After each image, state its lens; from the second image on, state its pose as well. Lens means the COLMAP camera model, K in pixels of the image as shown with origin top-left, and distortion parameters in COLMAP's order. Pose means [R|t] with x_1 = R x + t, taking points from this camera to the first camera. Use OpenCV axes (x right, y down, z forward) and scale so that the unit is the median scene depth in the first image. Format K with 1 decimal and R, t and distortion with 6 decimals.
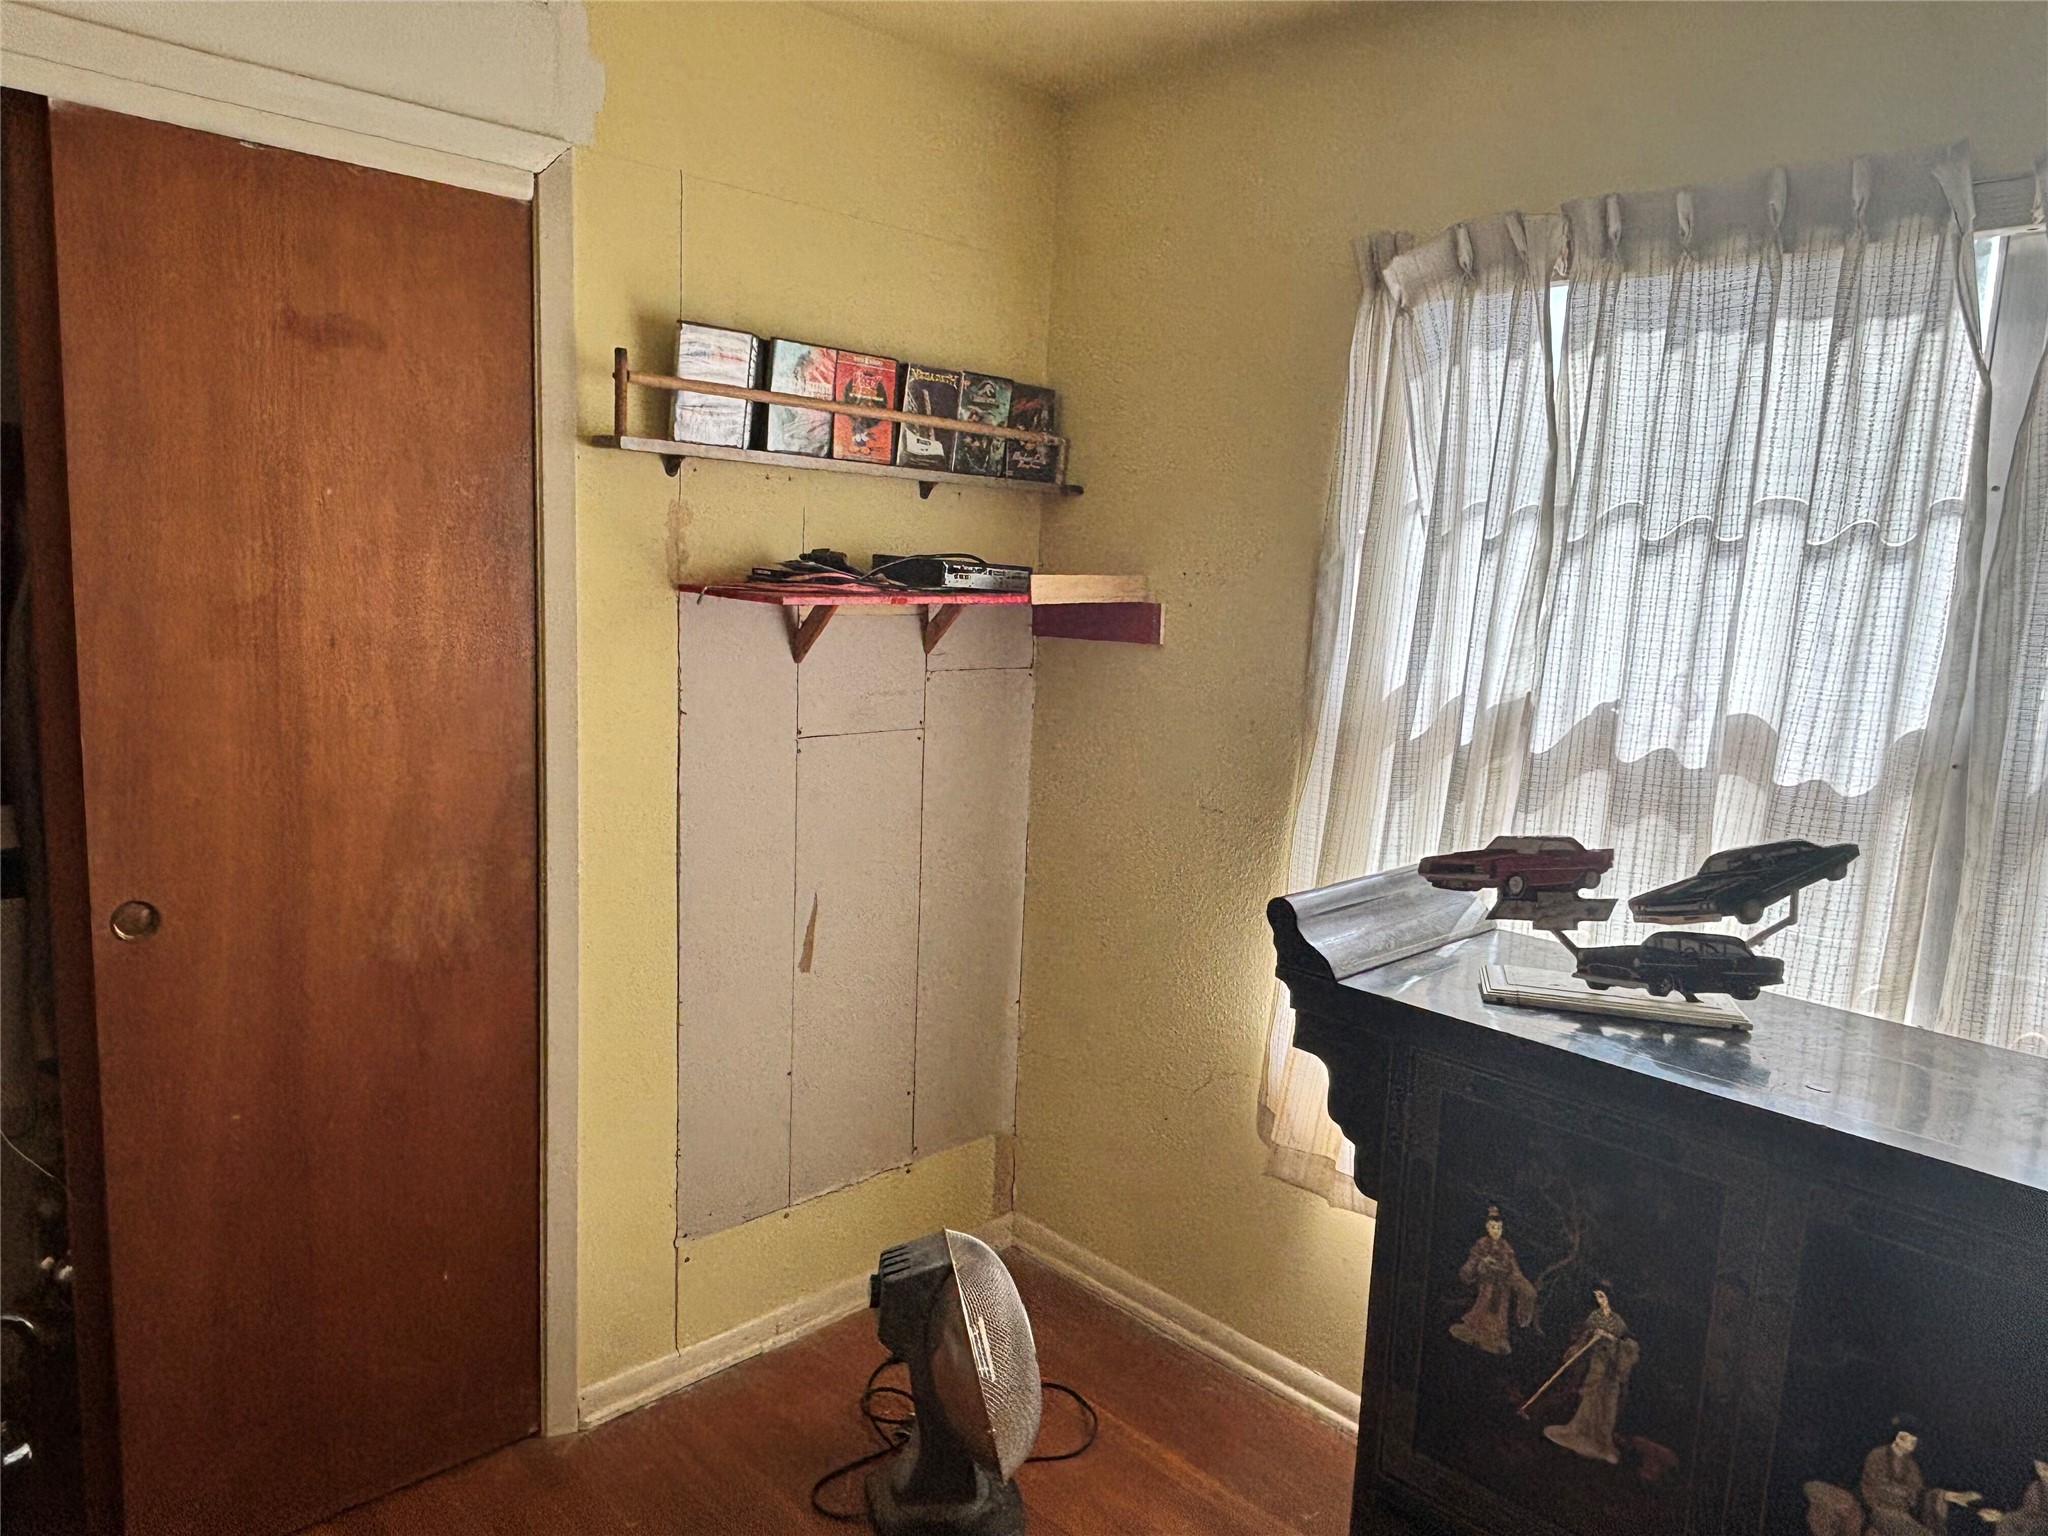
lens RADIAL K [[1358.1, 0, 1009.6], [0, 1358.1, 770.2], [0, 0, 1]] dist [0.004527, -0.022899]
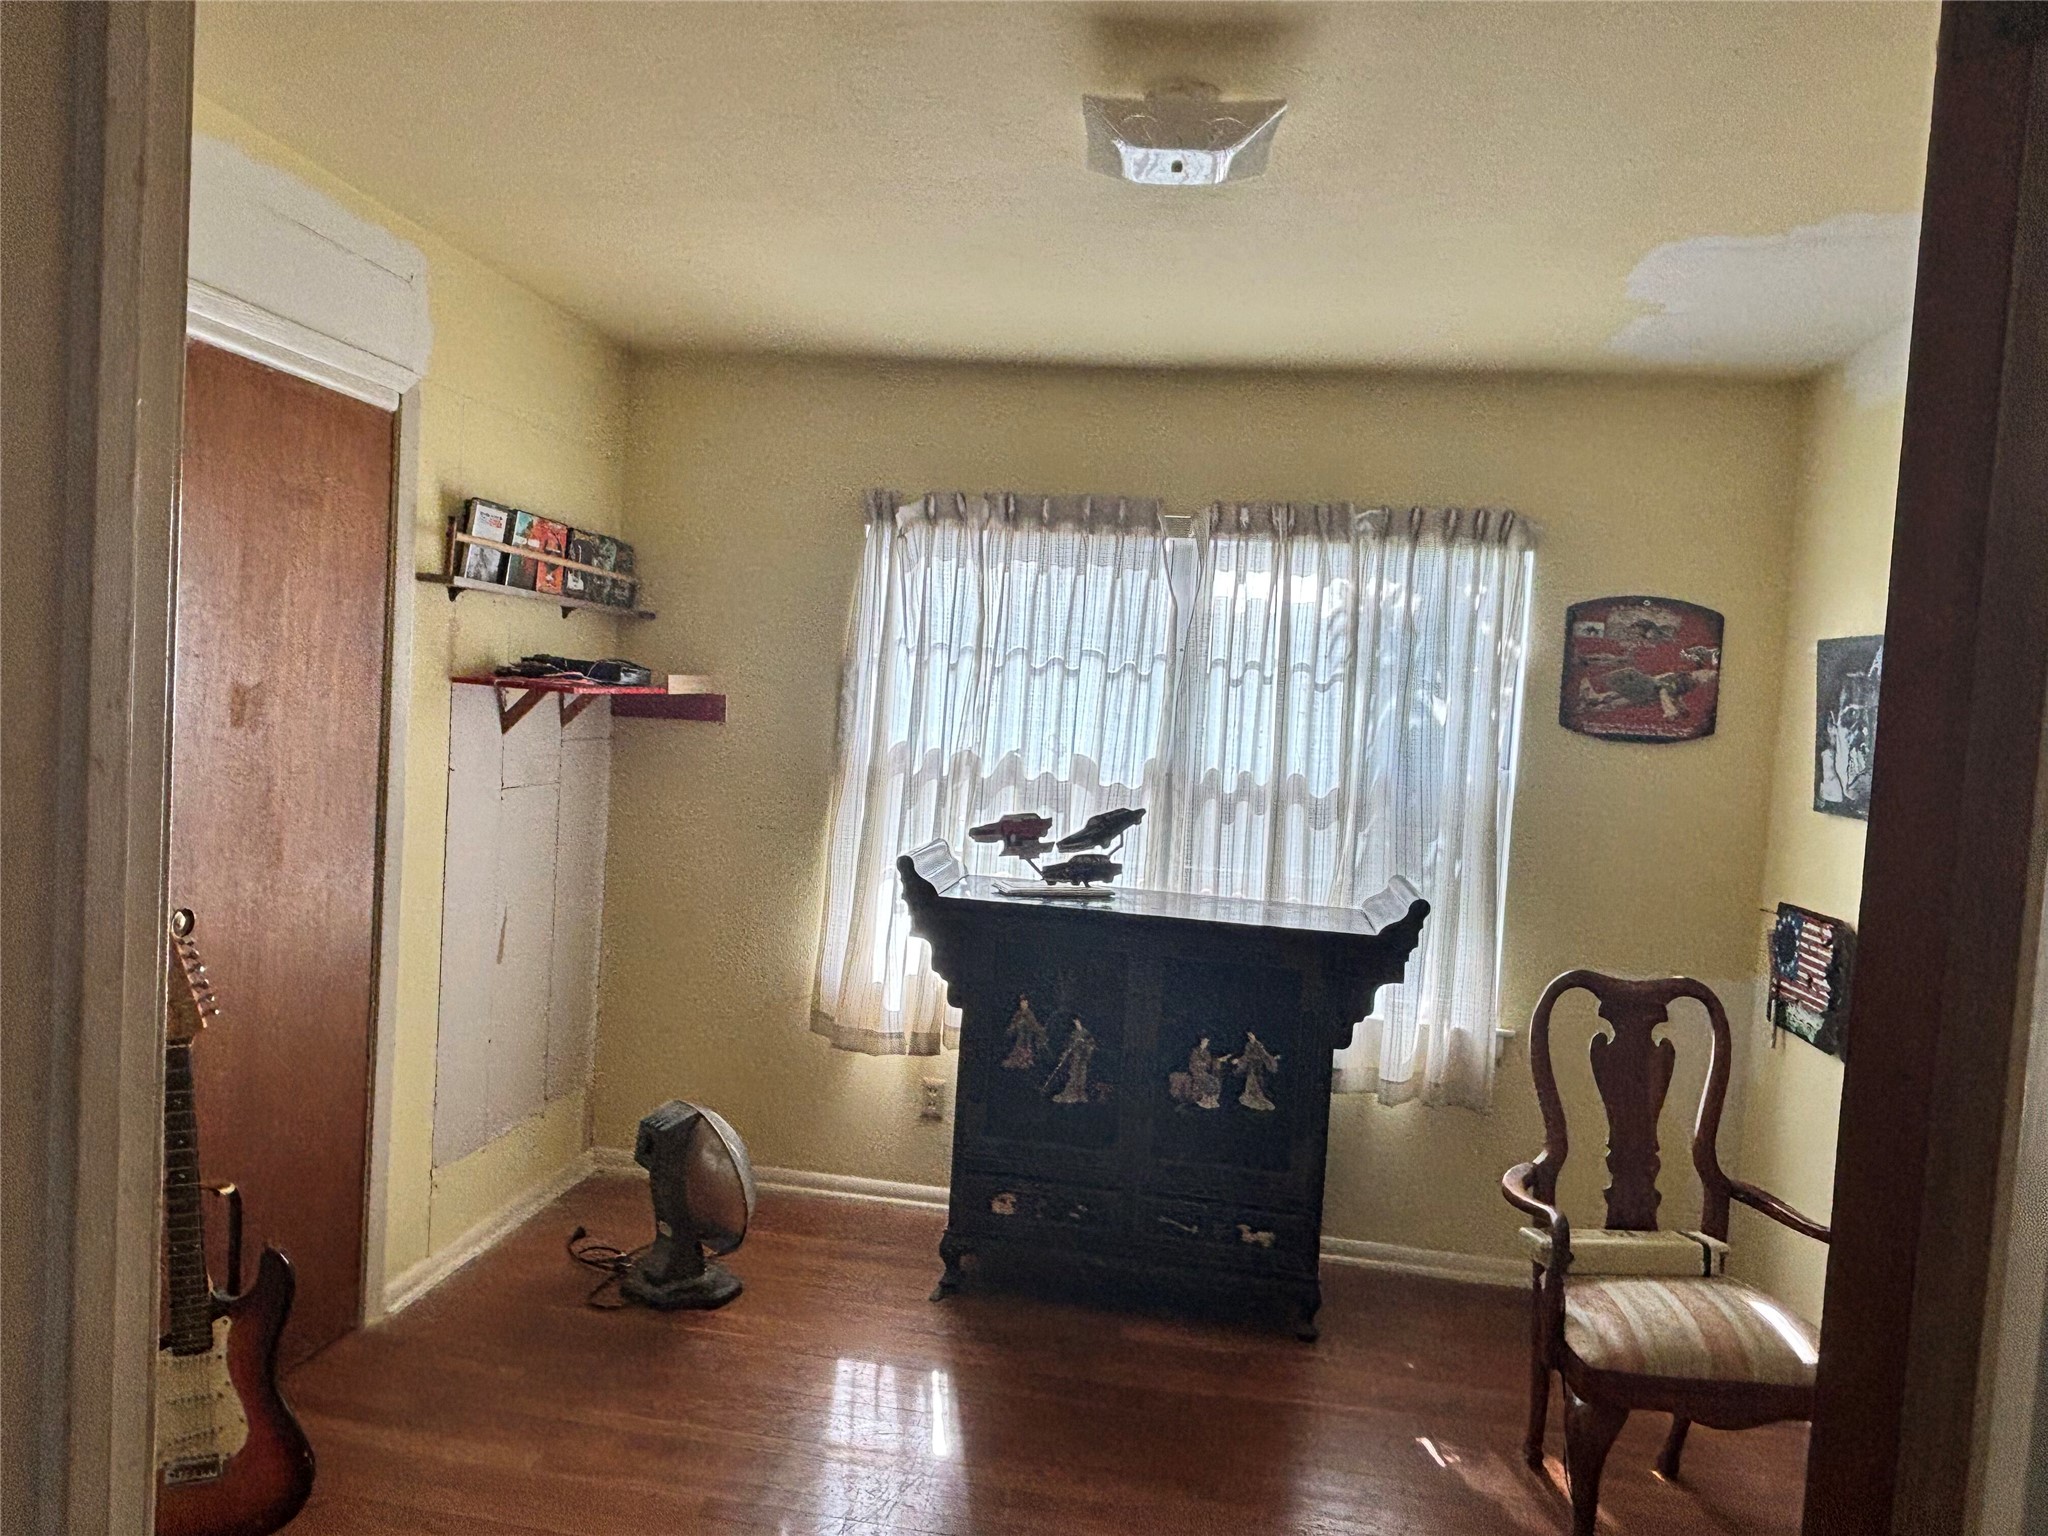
lens RADIAL K [[1358.1, 0, 1025.5], [0, 1358.1, 765.5], [0, 0, 1]] dist [0.004527, -0.022899]
pose [[0.790694, -0.019312, 0.611907, -0.735371], [0.060880, 0.997028, -0.047202, 0.064695], [-0.609177, 0.074575, 0.789520, -0.529422]]
